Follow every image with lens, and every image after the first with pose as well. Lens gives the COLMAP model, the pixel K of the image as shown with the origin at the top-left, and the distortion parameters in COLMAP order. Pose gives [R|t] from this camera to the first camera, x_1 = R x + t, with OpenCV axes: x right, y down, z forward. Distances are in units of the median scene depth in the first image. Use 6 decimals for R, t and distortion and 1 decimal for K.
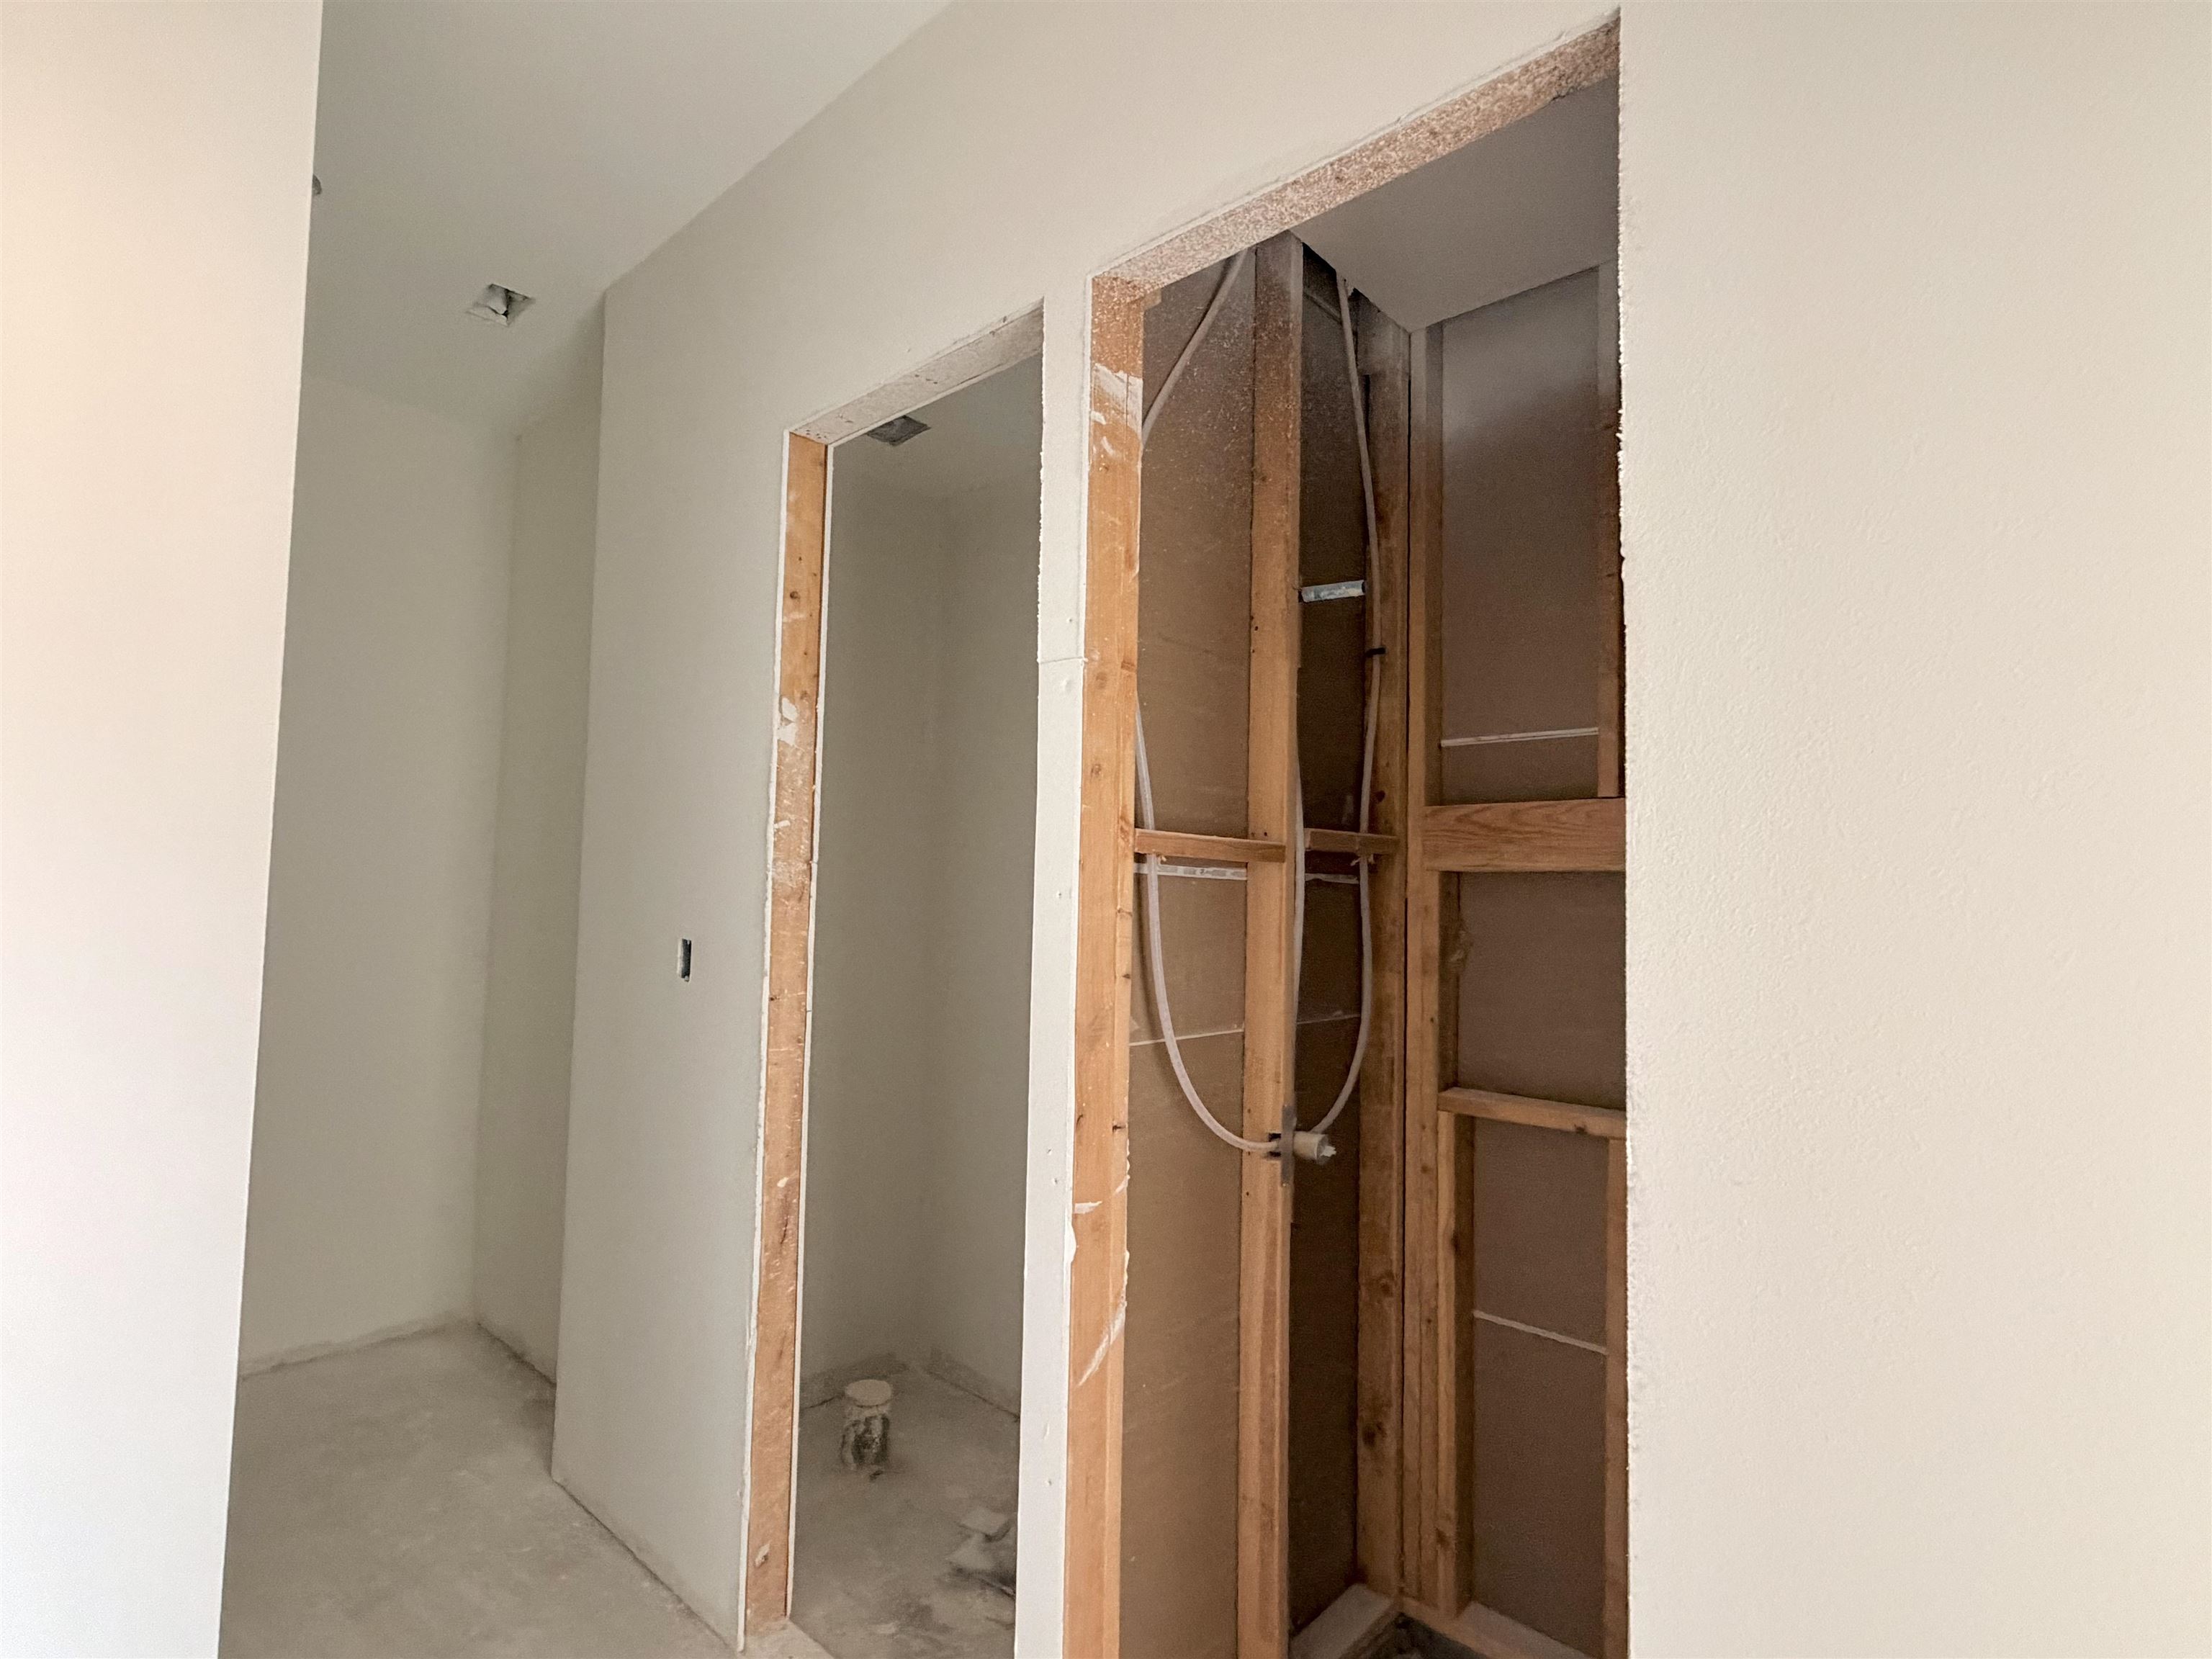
lens RADIAL K [[1080.8, 0, 1107.6], [0, 1080.8, 835.4], [0, 0, 1]] dist [-0.000926, -0.000063]
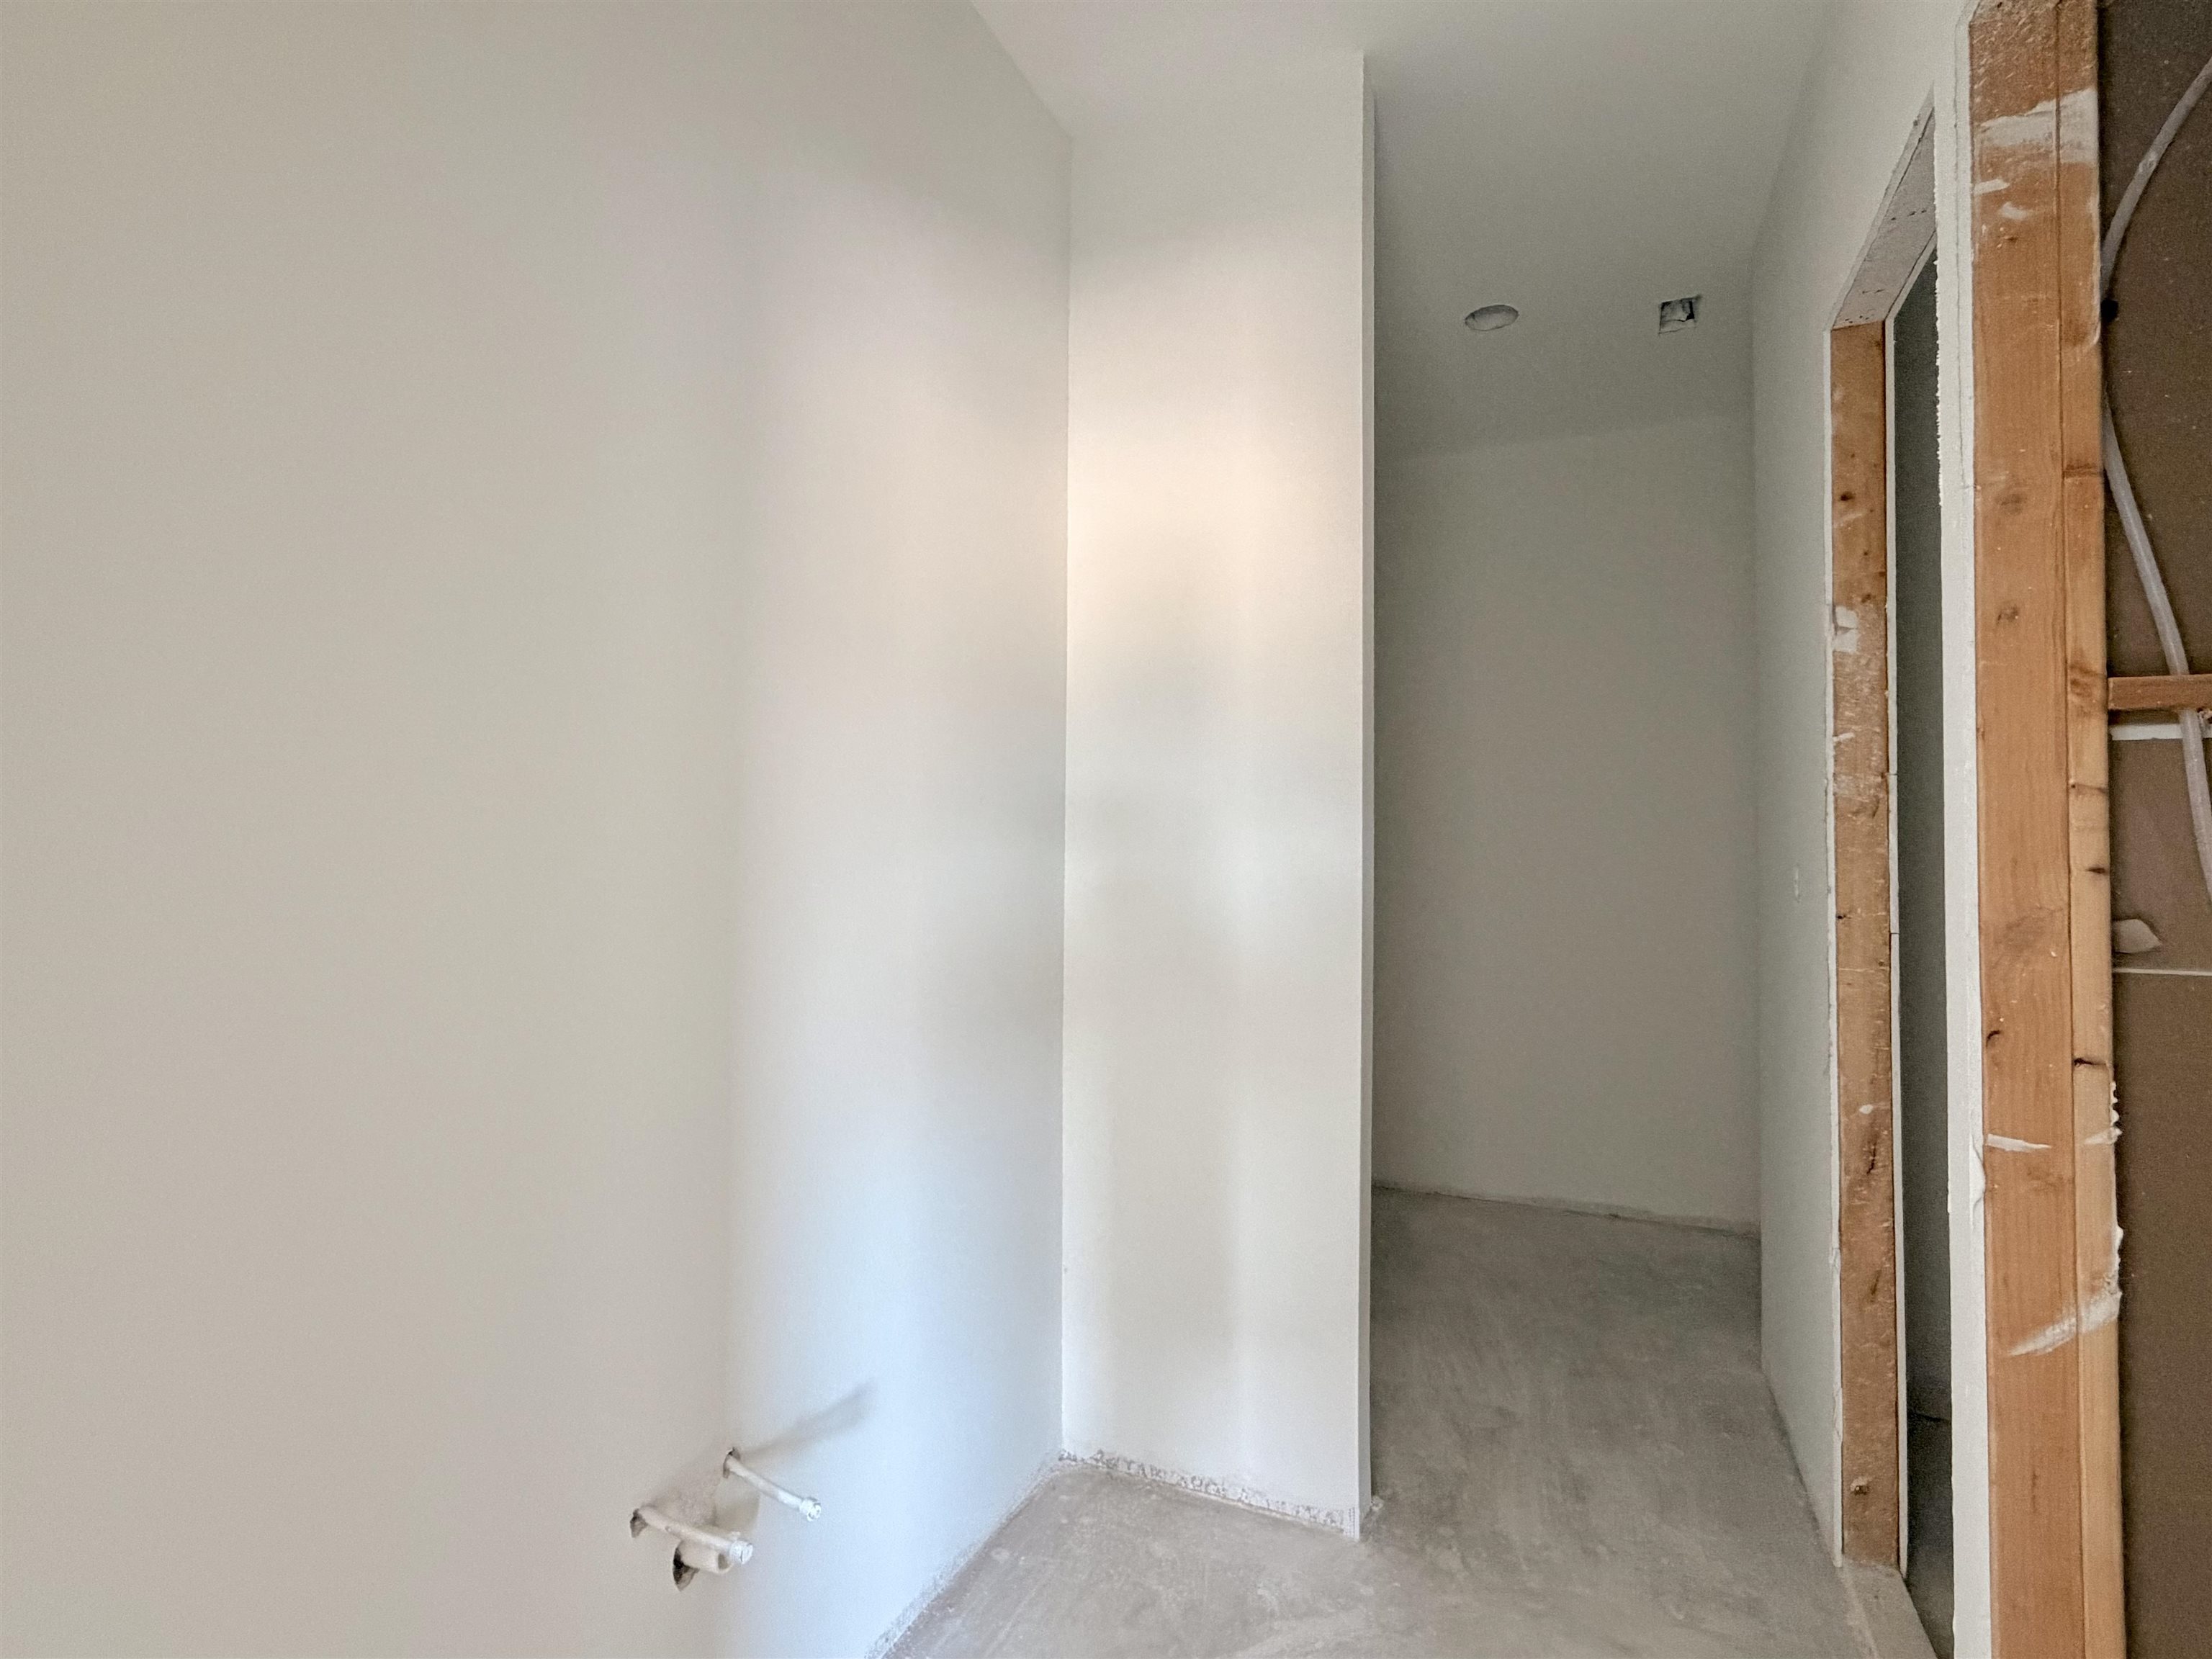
lens RADIAL K [[1080.8, 0, 1106.6], [0, 1080.8, 833.1], [0, 0, 1]] dist [-0.000926, -0.000063]
pose [[0.324851, -0.041150, -0.944870, 0.394130], [0.052294, 0.998306, -0.025498, 0.065766], [0.944318, -0.041127, 0.326453, 0.060946]]
